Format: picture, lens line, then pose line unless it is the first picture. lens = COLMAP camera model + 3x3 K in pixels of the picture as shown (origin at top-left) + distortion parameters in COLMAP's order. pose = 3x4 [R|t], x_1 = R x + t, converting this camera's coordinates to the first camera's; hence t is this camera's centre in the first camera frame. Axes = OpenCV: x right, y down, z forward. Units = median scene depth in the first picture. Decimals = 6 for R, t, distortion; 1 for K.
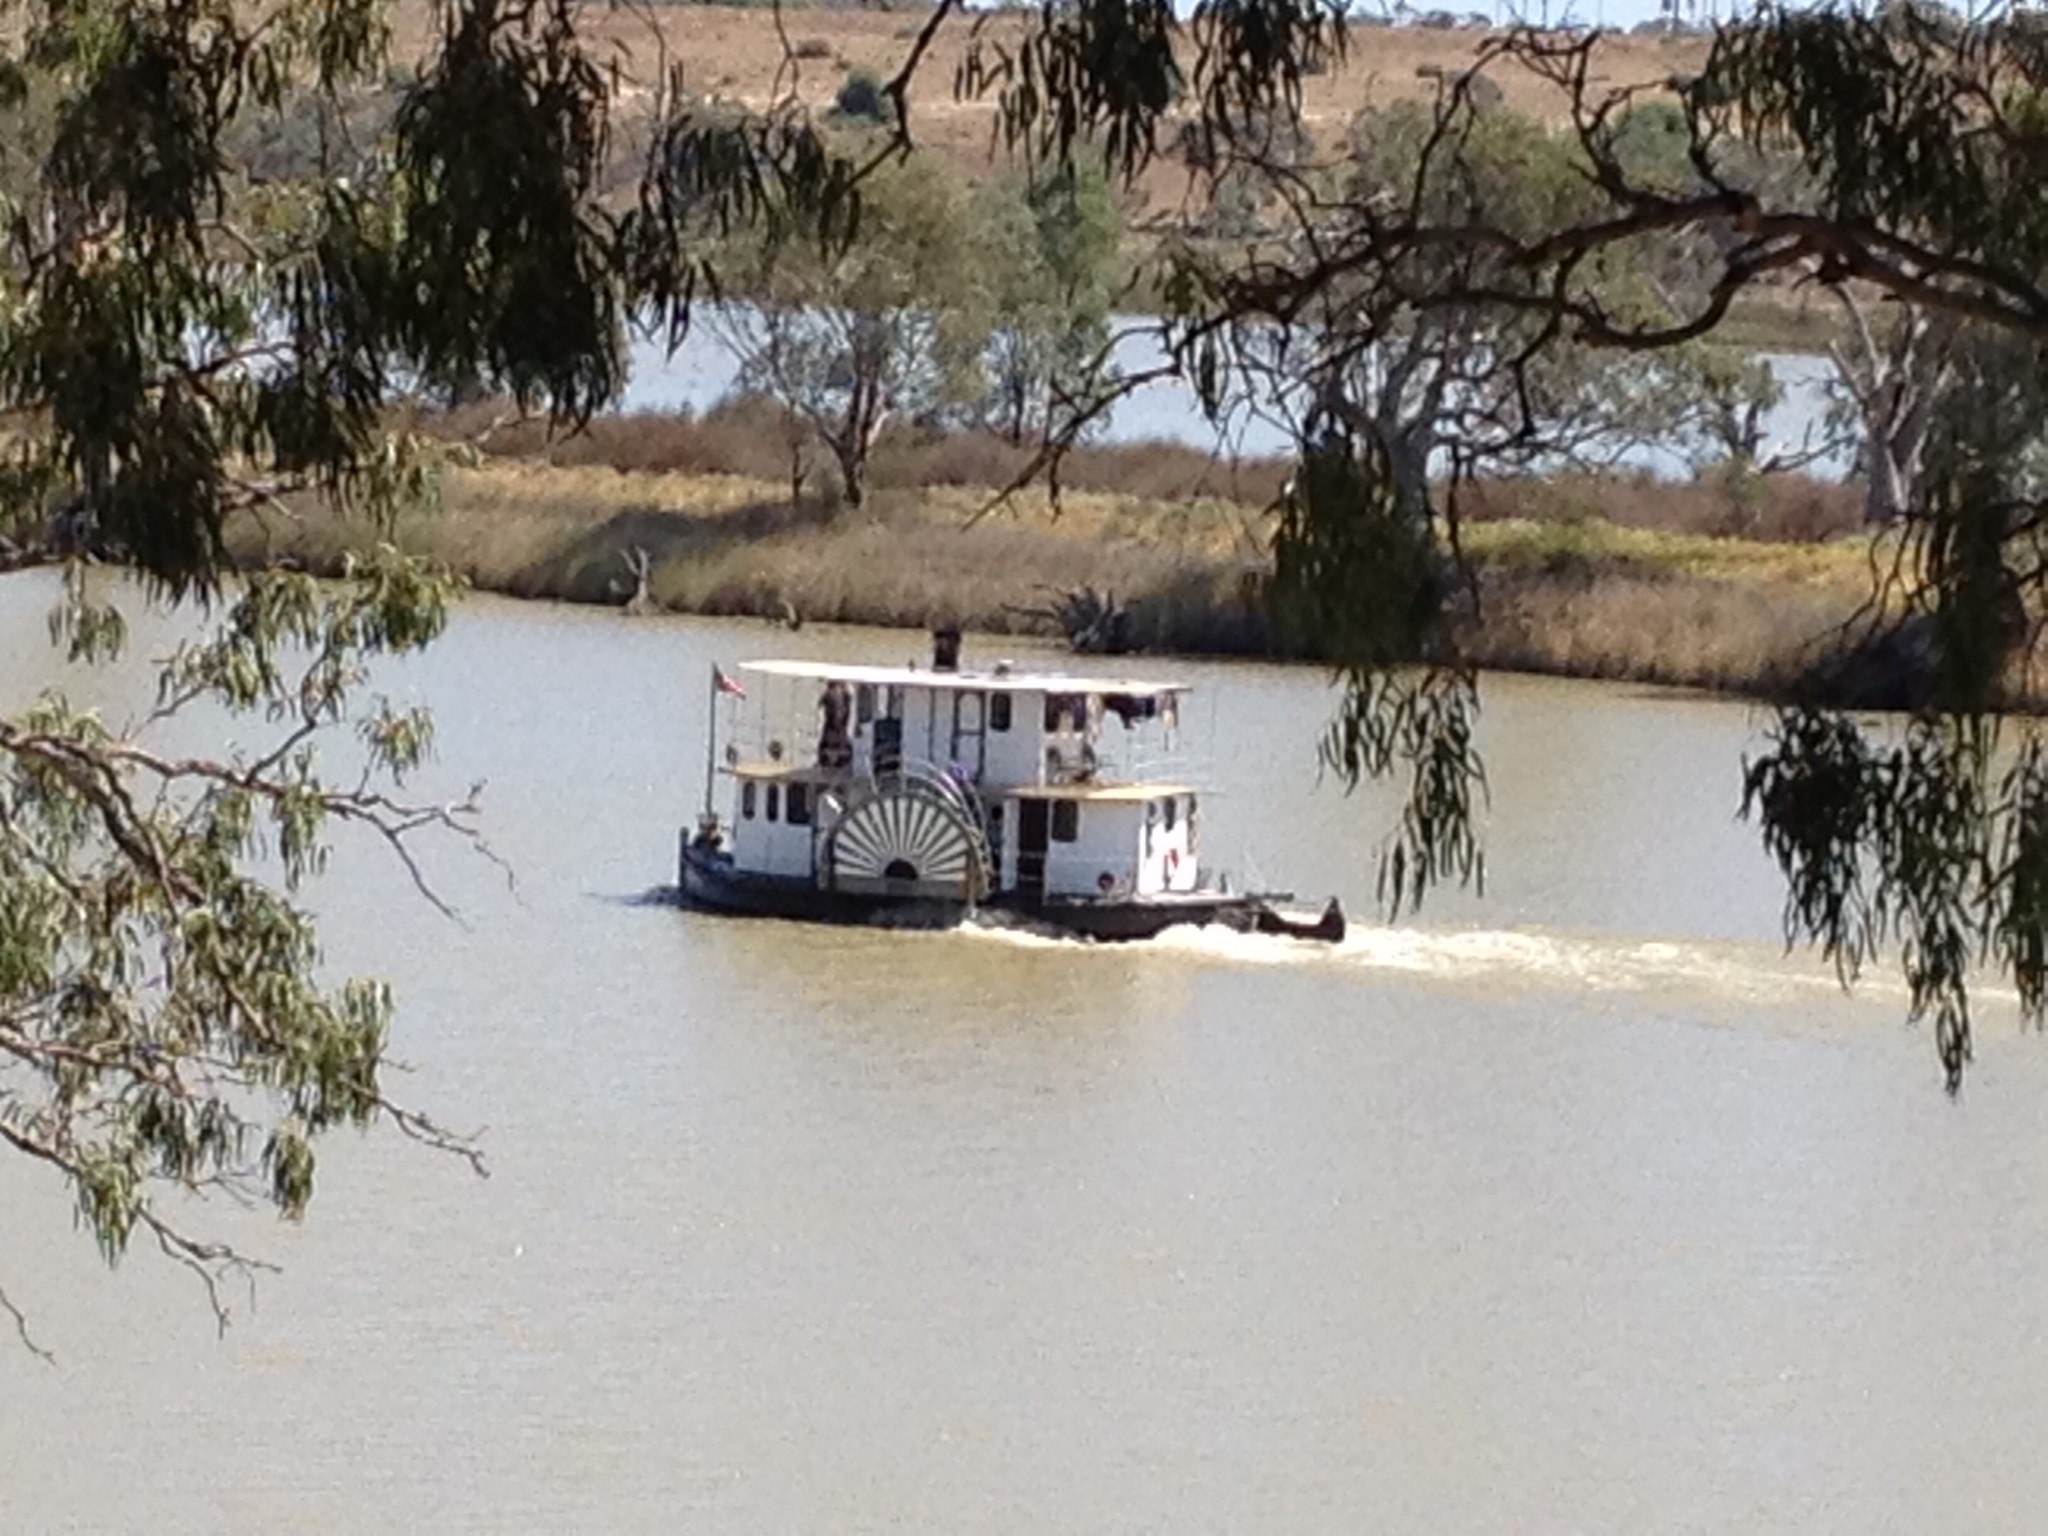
lens RADIAL K [[10449.1, 0, 1024.0], [0, 10449.1, 767.7], [0, 0, 1]] dist [-0.407414, 0.000000]
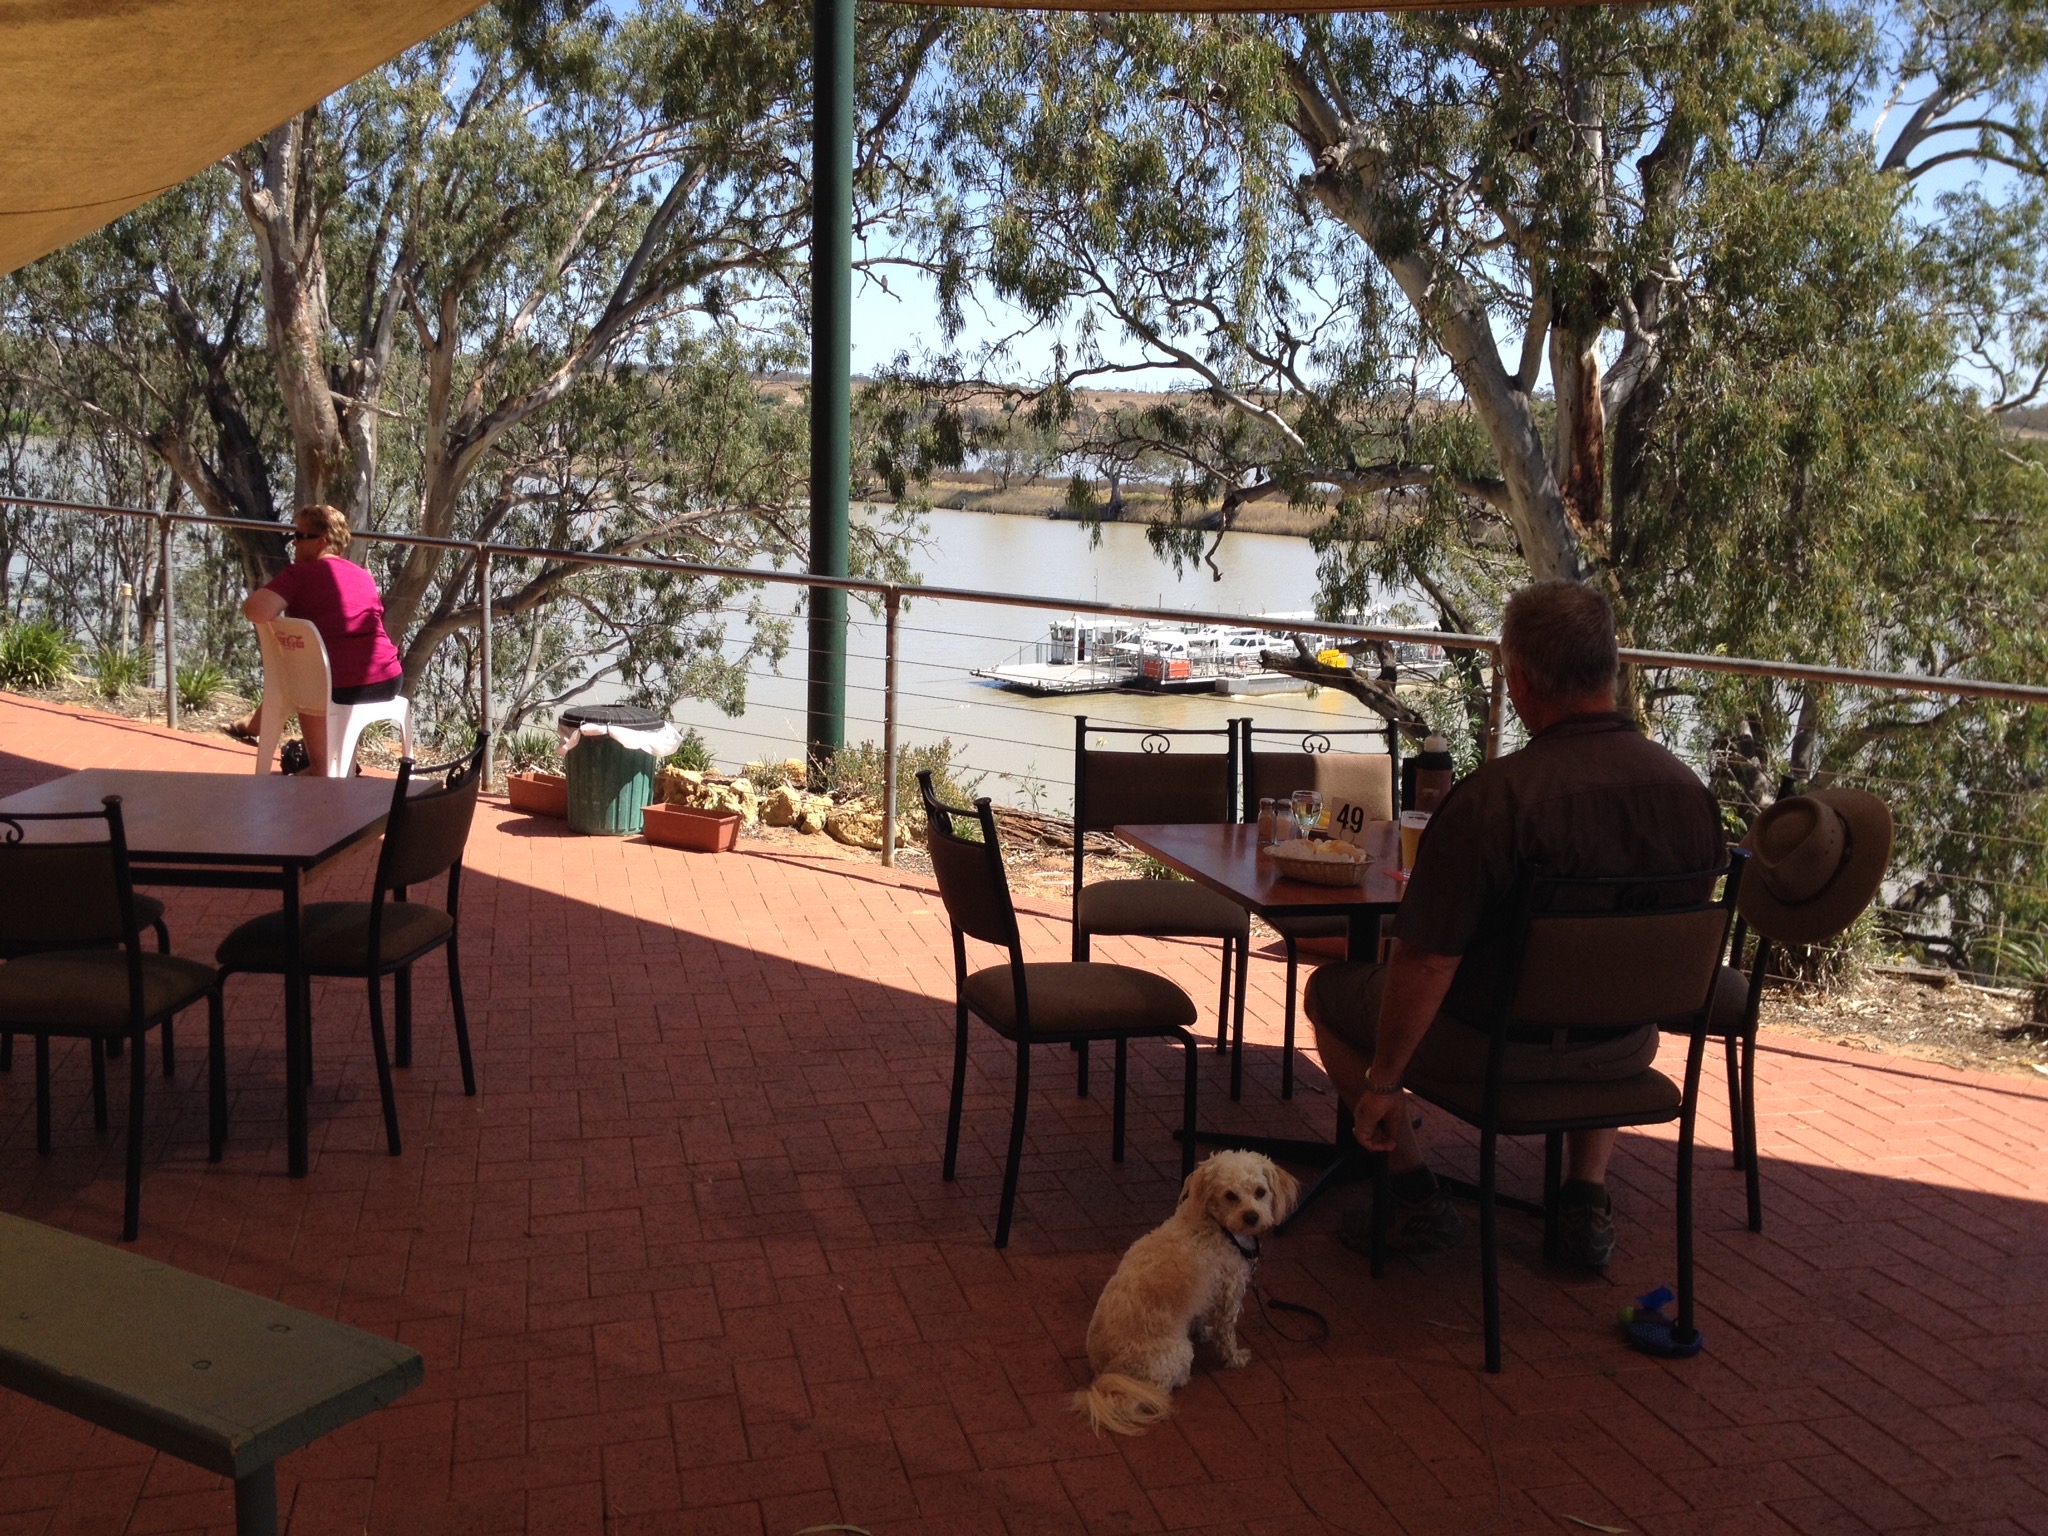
lens RADIAL K [[2094.7, 0, 1019.3], [0, 2094.7, 765.6], [0, 0, 1]] dist [-0.003811, 0.000000]
pose [[0.999948, 0.001173, -0.010103, 0.003381], [-0.000101, 0.994427, 0.105430, 0.005004], [0.010171, -0.105424, 0.994375, -0.150994]]
